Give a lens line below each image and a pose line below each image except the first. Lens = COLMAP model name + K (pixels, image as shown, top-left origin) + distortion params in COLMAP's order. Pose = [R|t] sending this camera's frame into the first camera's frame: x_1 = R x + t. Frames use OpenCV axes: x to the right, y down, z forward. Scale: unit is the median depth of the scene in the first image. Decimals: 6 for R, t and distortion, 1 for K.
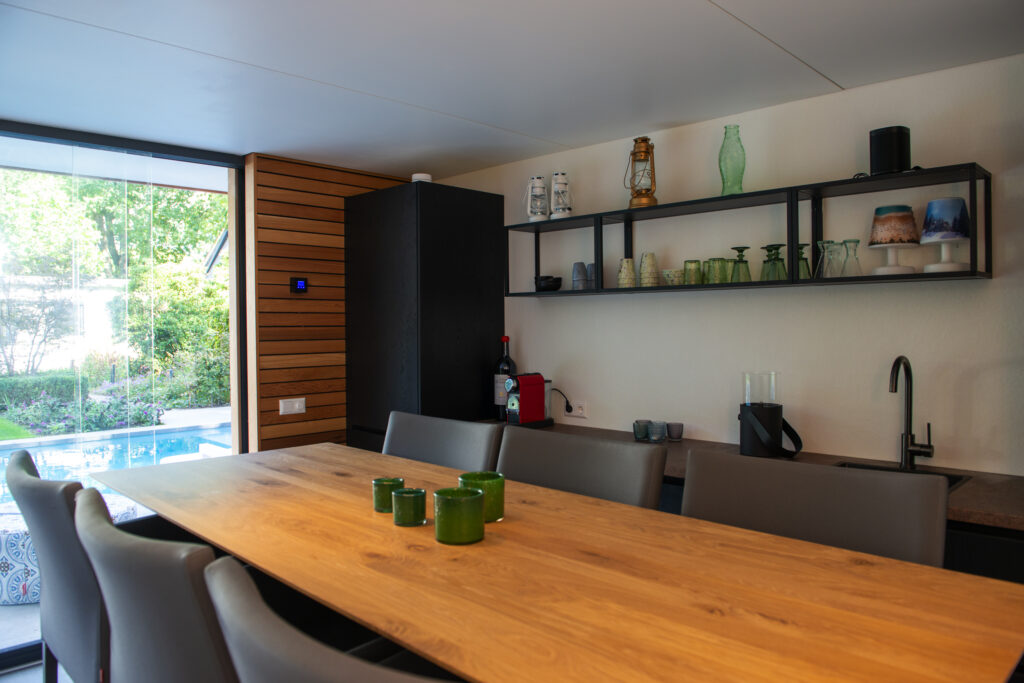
lens RADIAL K [[715.3, 0, 516.4], [0, 715.3, 340.4], [0, 0, 1]] dist [-0.044115, -0.004804]
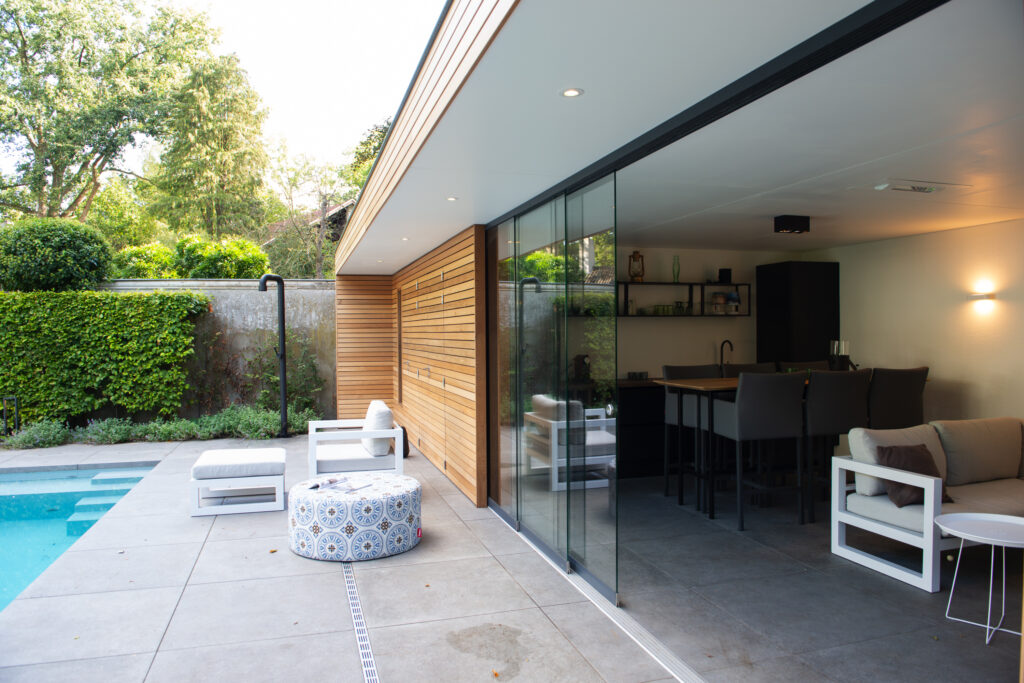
lens RADIAL K [[701.9, 0, 512.0], [0, 701.9, 344.6], [0, 0, 1]] dist [-0.043476, -0.002765]
pose [[0.482087, -0.013068, 0.876026, -1.847182], [0.024203, 0.999706, 0.001594, 0.010974], [-0.875789, 0.020434, 0.482261, 0.222719]]
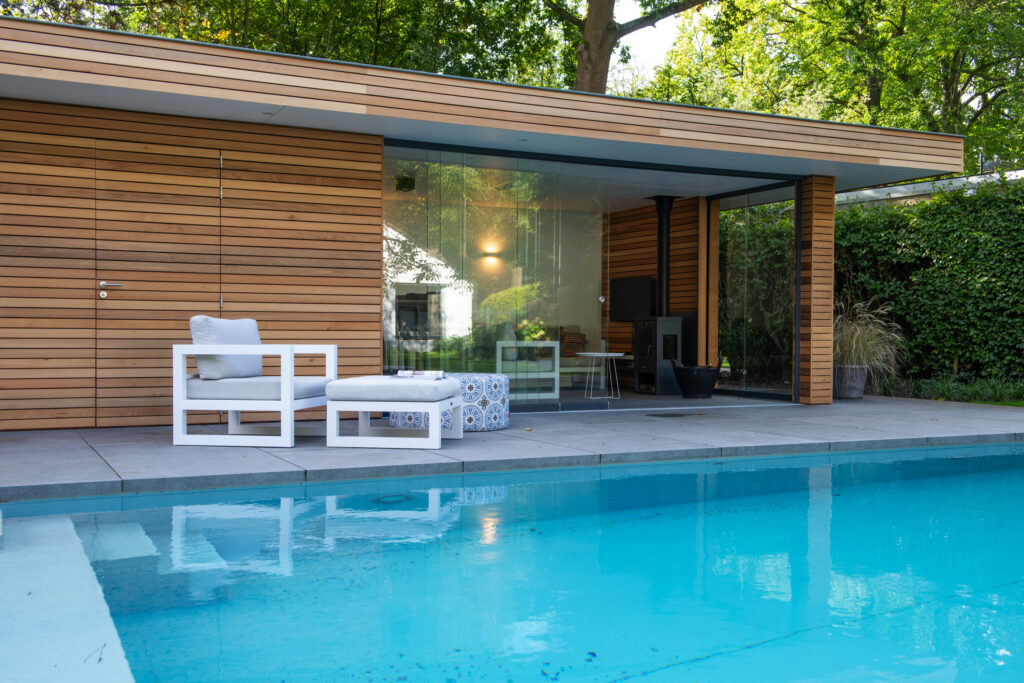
lens RADIAL K [[1070.6, 0, 527.4], [0, 1070.6, 349.0], [0, 0, 1]] dist [0.054664, -0.000911]
pose [[-0.944601, -0.005401, 0.328176, -1.597280], [0.006799, 0.999328, 0.036015, 0.143512], [-0.328150, 0.036251, -0.943930, 3.391739]]
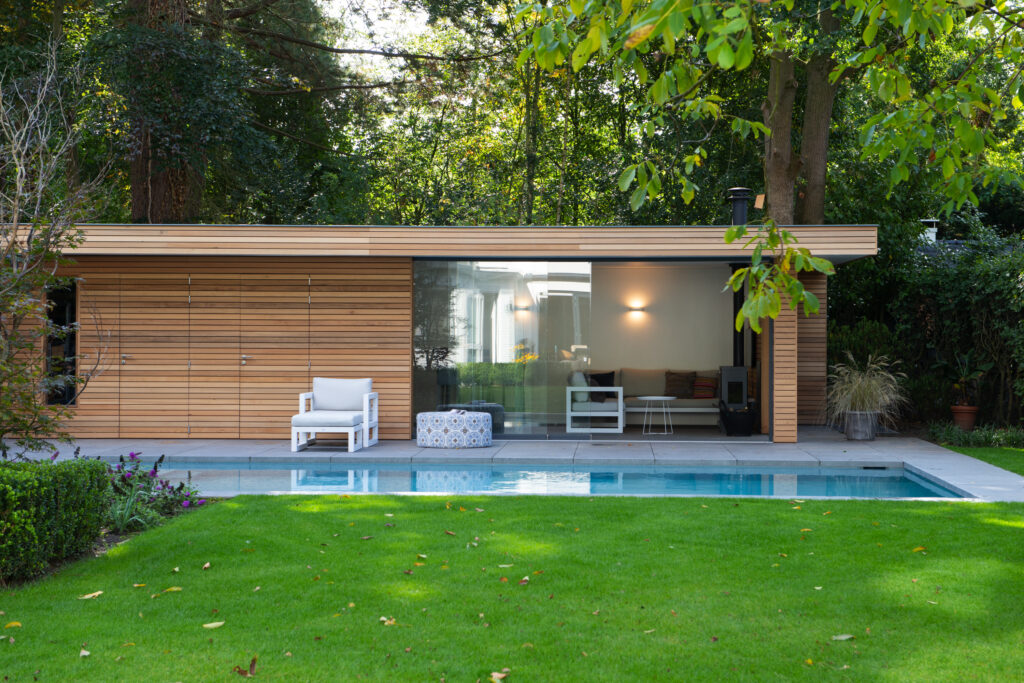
lens RADIAL K [[1754.4, 0, 527.7], [0, 1754.4, 324.0], [0, 0, 1]] dist [0.163557, -0.061681]
pose [[-0.656915, 0.005678, 0.753943, -5.546458], [0.017926, 0.999807, 0.008089, -0.069065], [-0.753751, 0.018829, -0.656890, 4.983778]]
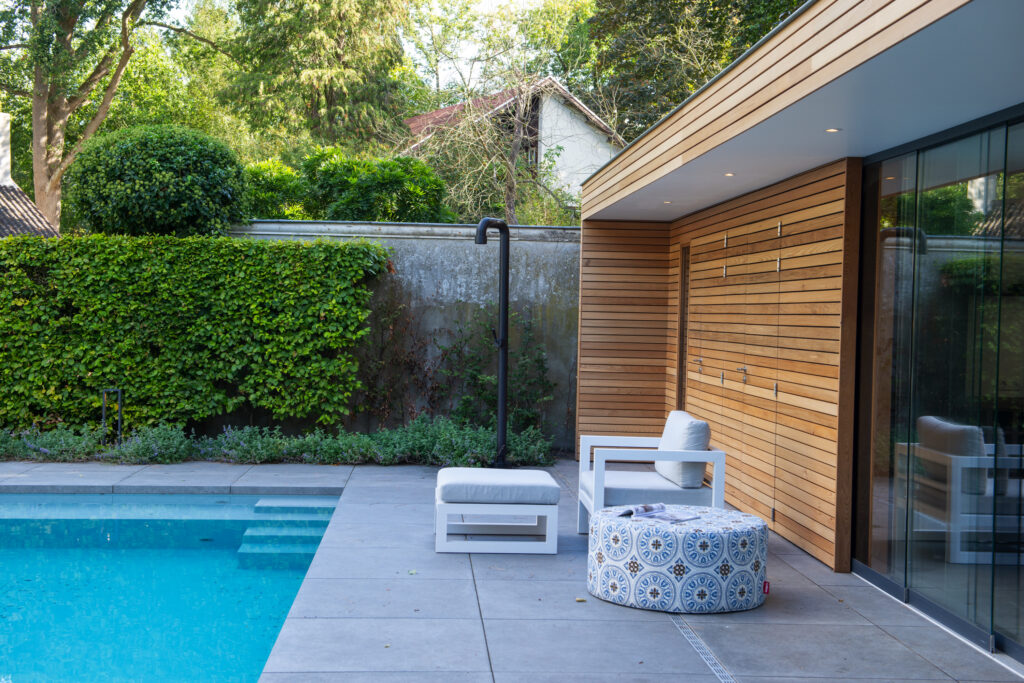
lens RADIAL K [[1315.8, 0, 514.1], [0, 1315.8, 339.7], [0, 0, 1]] dist [0.121838, 0.000080]
pose [[0.666341, 0.008378, 0.745601, -2.389176], [-0.012189, 0.999926, -0.000342, 0.029340], [-0.745548, -0.008861, 0.666393, 0.062122]]
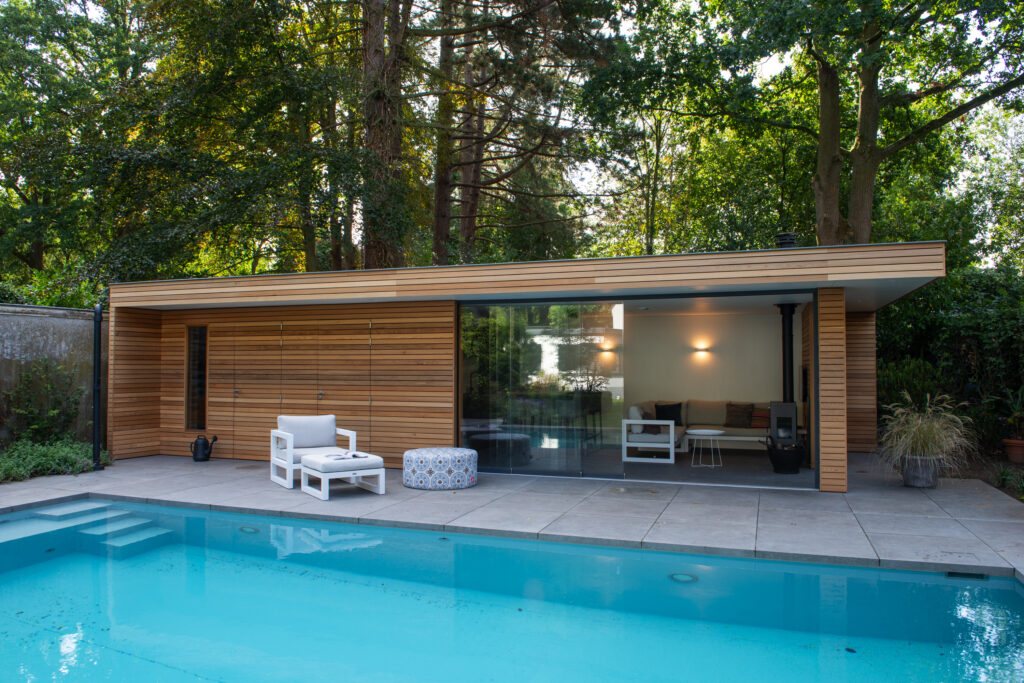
lens RADIAL K [[715.3, 0, 516.4], [0, 715.3, 340.4], [0, 0, 1]] dist [-0.044115, -0.004804]
pose [[-0.413057, 0.038044, 0.909910, -3.066769], [0.023419, 0.999240, -0.031148, -0.020889], [-0.910404, 0.008444, -0.413634, 2.023614]]
